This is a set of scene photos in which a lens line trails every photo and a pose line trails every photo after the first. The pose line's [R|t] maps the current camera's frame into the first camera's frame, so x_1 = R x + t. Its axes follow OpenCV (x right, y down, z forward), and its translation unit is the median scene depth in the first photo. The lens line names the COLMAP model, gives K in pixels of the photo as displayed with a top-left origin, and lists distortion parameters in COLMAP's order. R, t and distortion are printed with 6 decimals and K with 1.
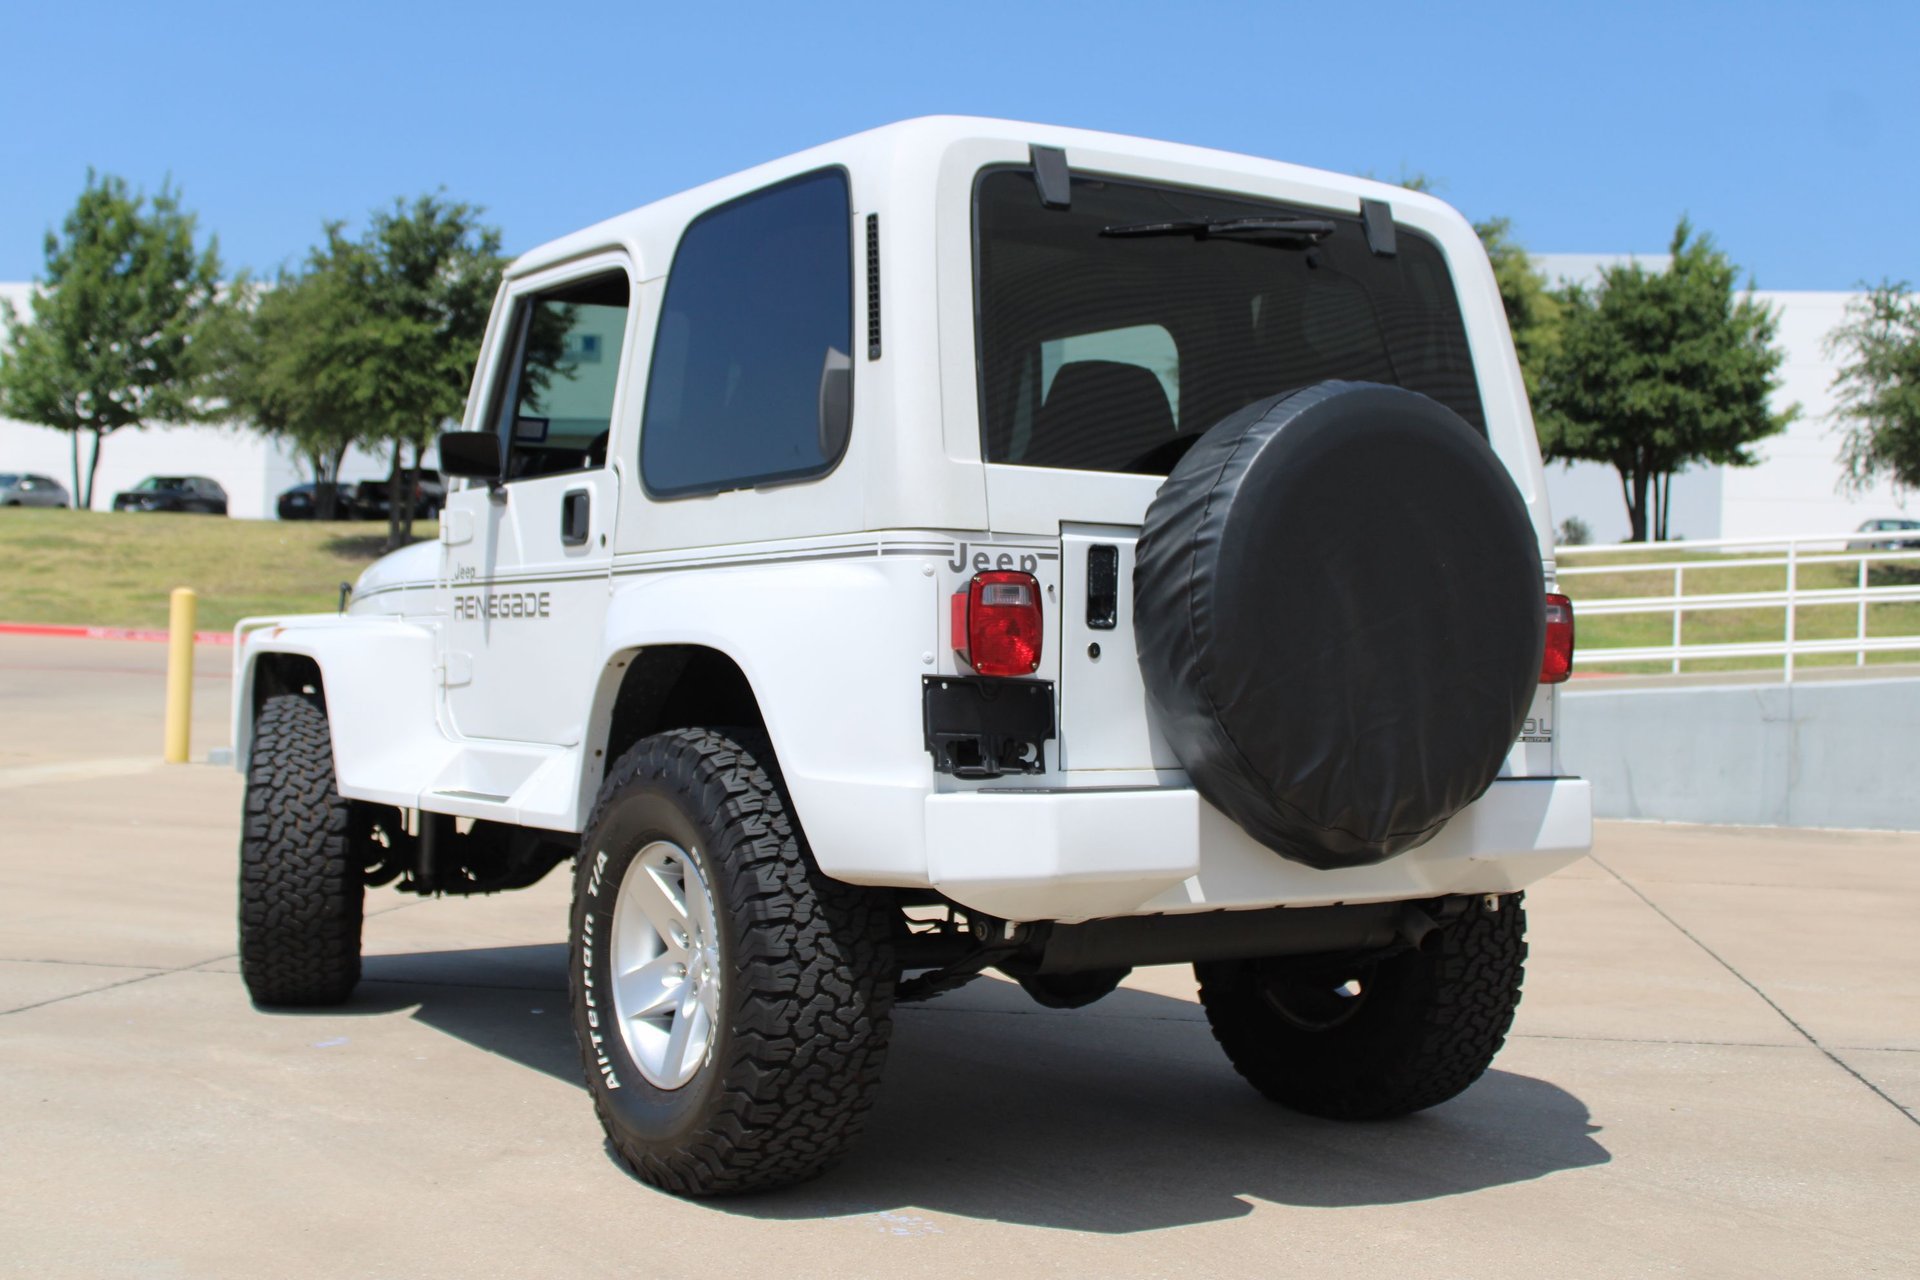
lens RADIAL K [[2338.8, 0, 965.2], [0, 2338.8, 625.1], [0, 0, 1]] dist [-0.110899, 0.211093]
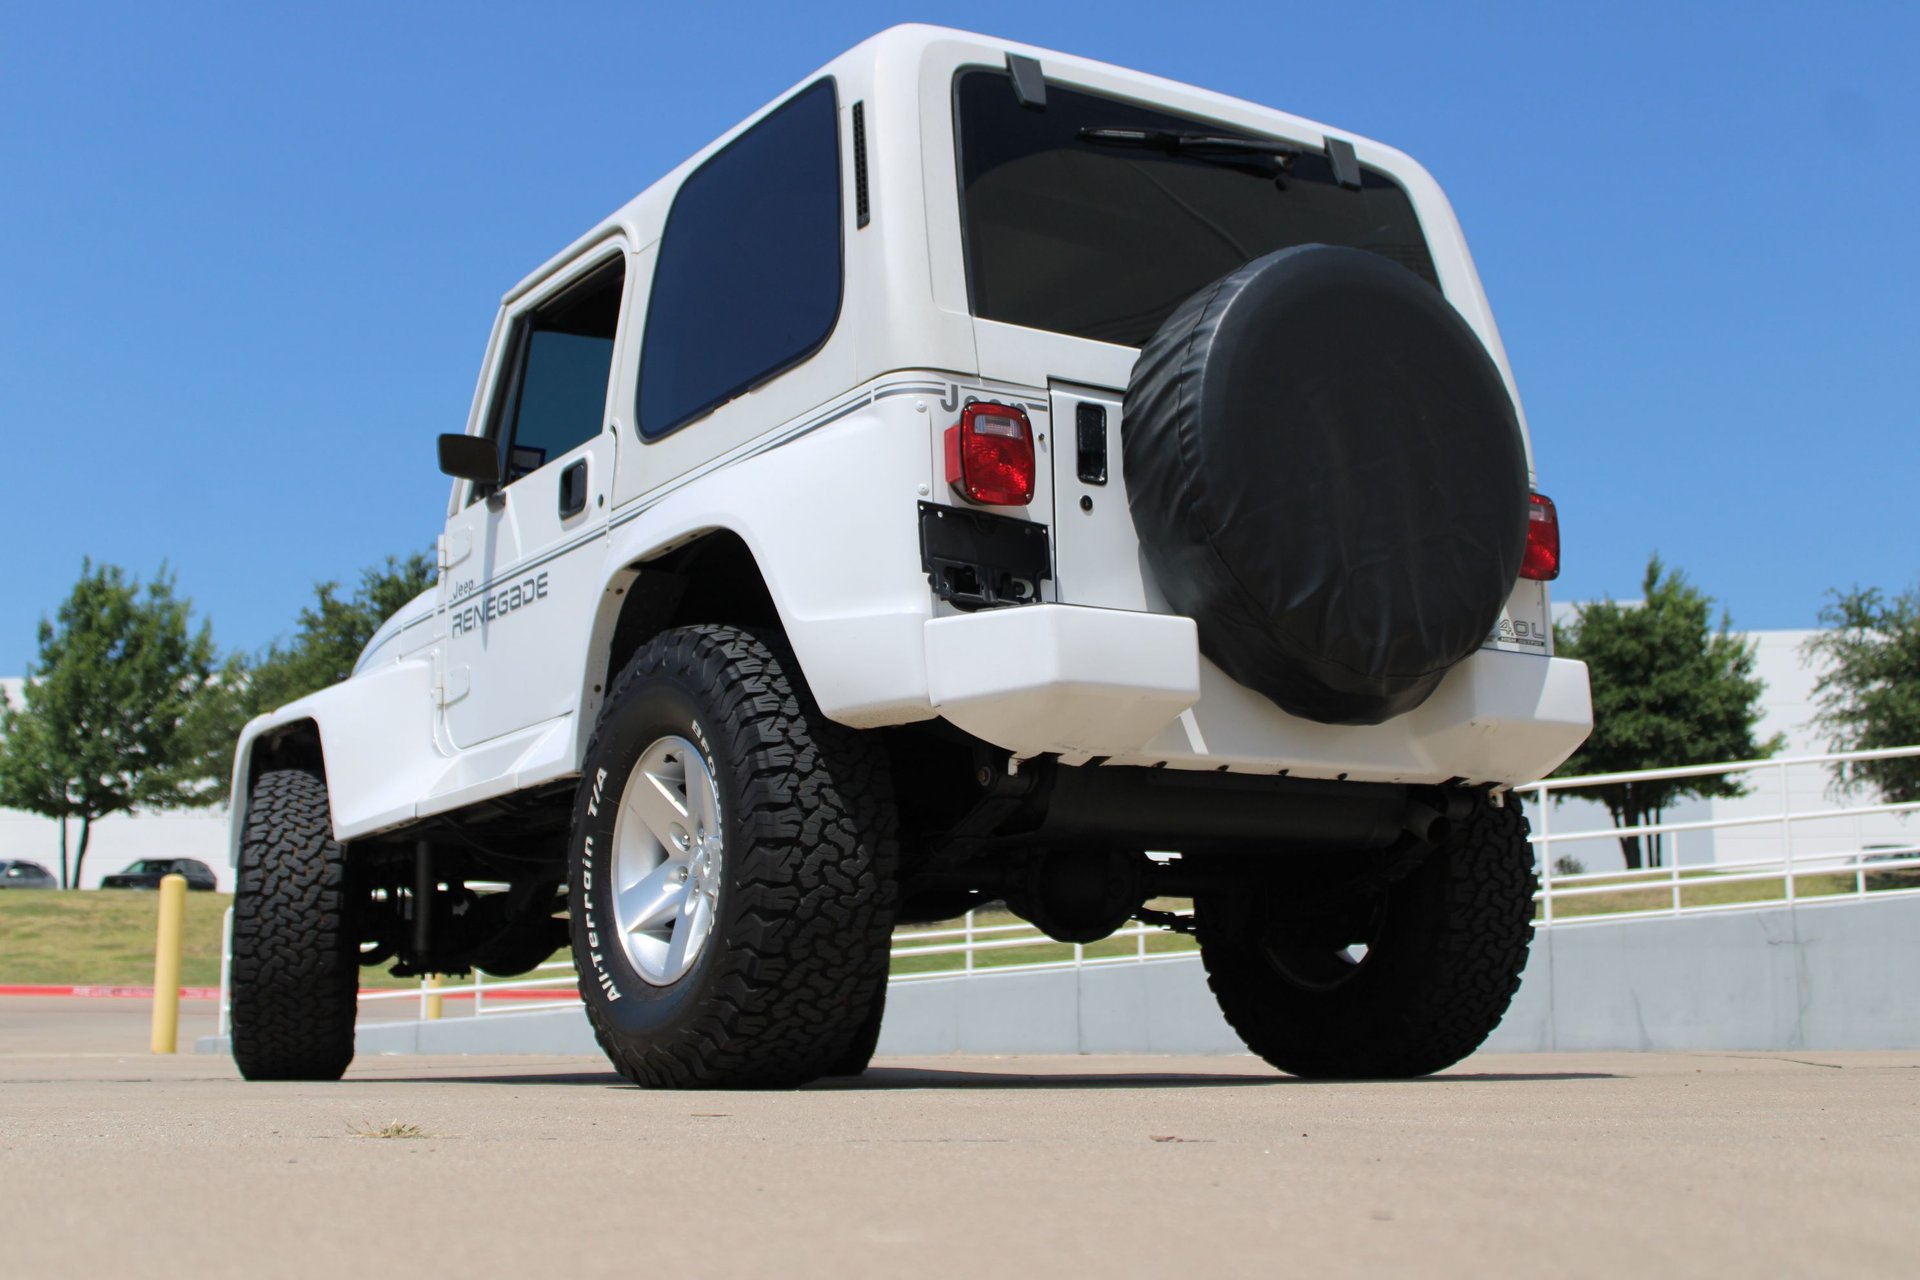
lens RADIAL K [[2338.8, 0, 965.2], [0, 2338.8, 625.1], [0, 0, 1]] dist [-0.110899, 0.211093]
pose [[0.999490, -0.031115, 0.007121, -0.004757], [0.031869, 0.985331, -0.167653, 0.173791], [-0.001800, 0.167794, 0.985820, 0.005605]]
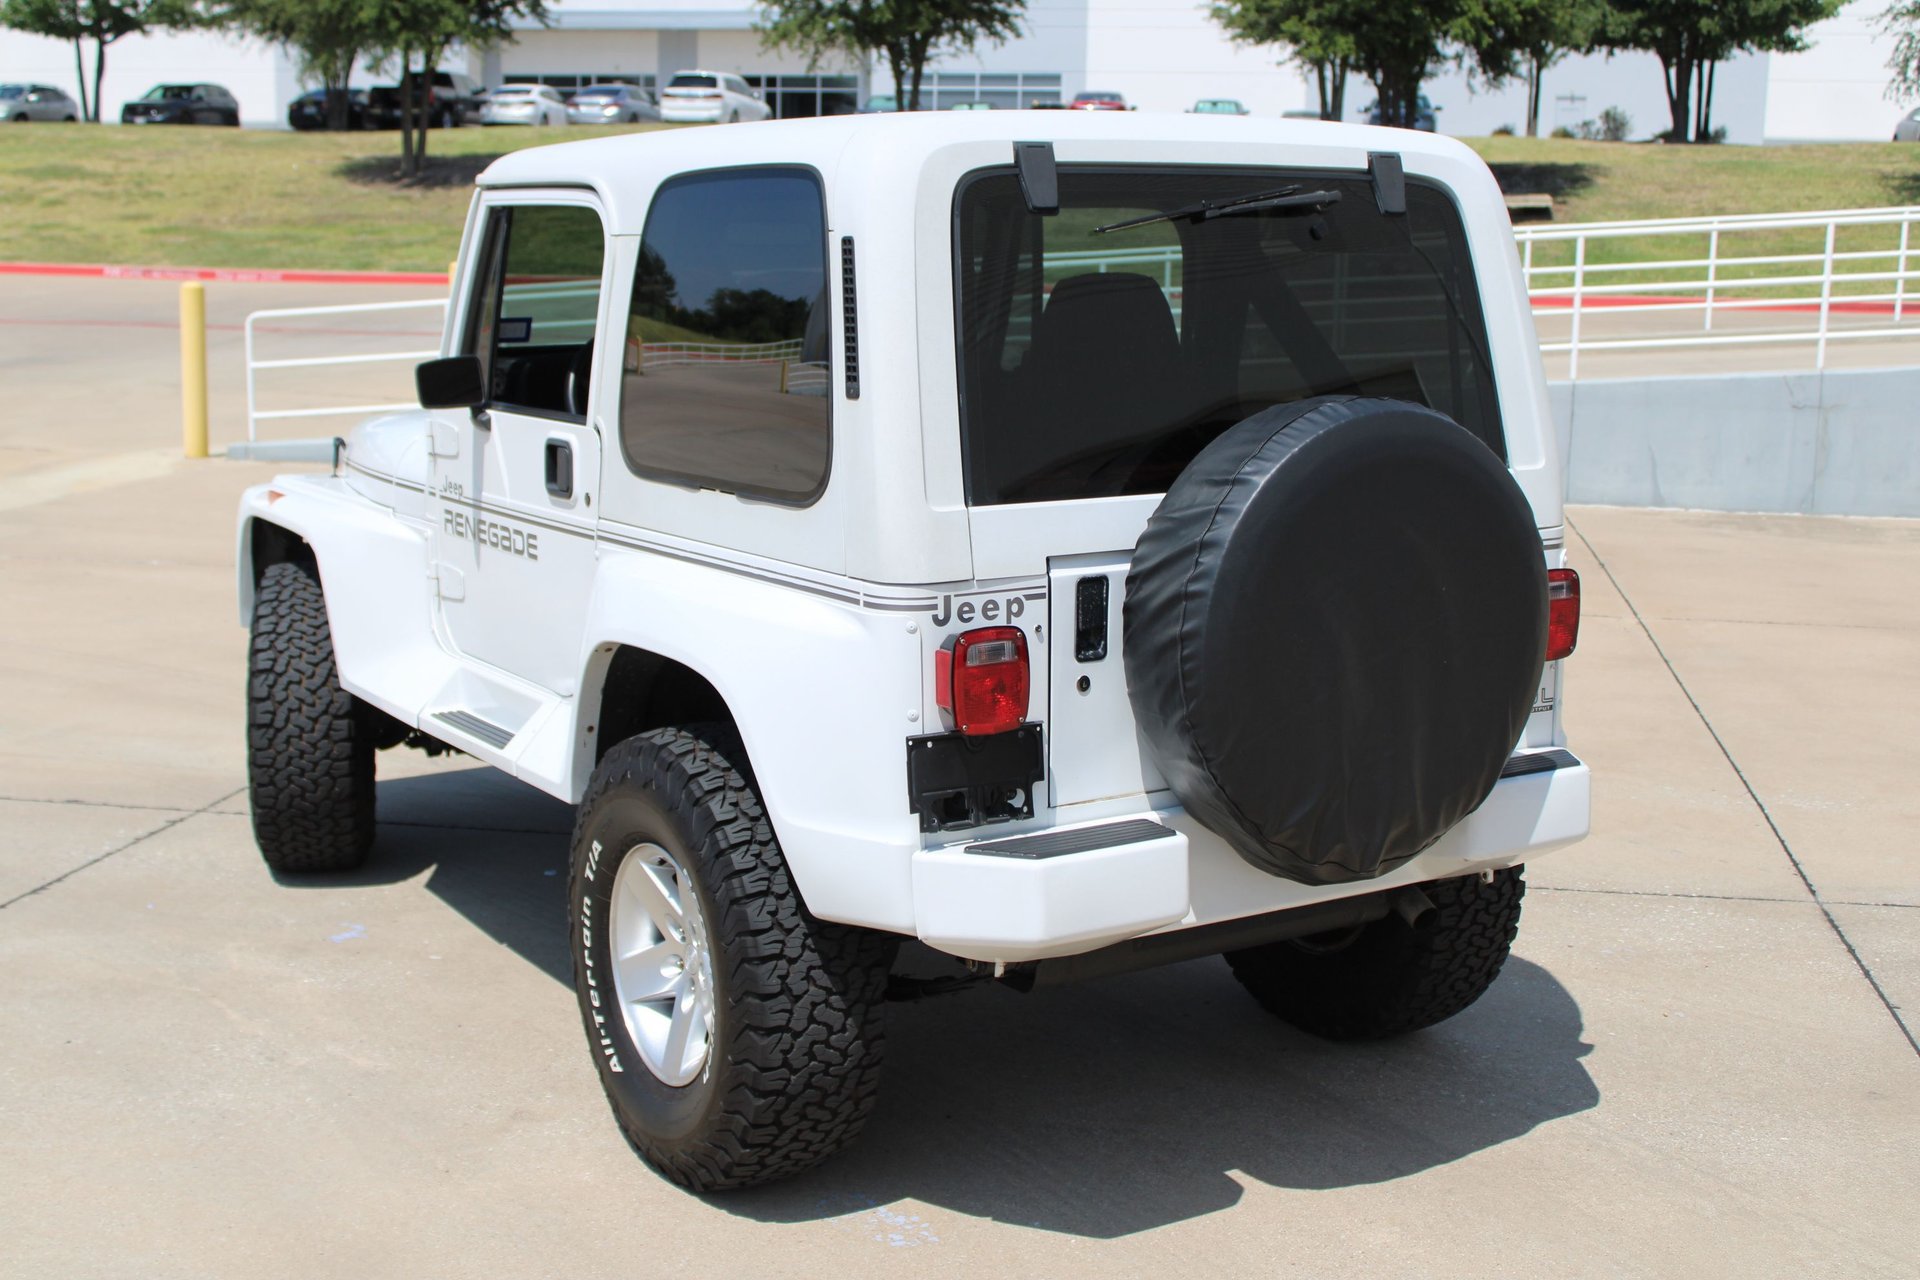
lens RADIAL K [[2331.4, 0, 960.0], [0, 2331.4, 640.0], [0, 0, 1]] dist [-0.099950, 0.165141]
pose [[0.999809, -0.010617, -0.016409, 0.014663], [0.013510, 0.982139, 0.187673, -0.143595], [0.014124, -0.187858, 0.982095, 0.031098]]
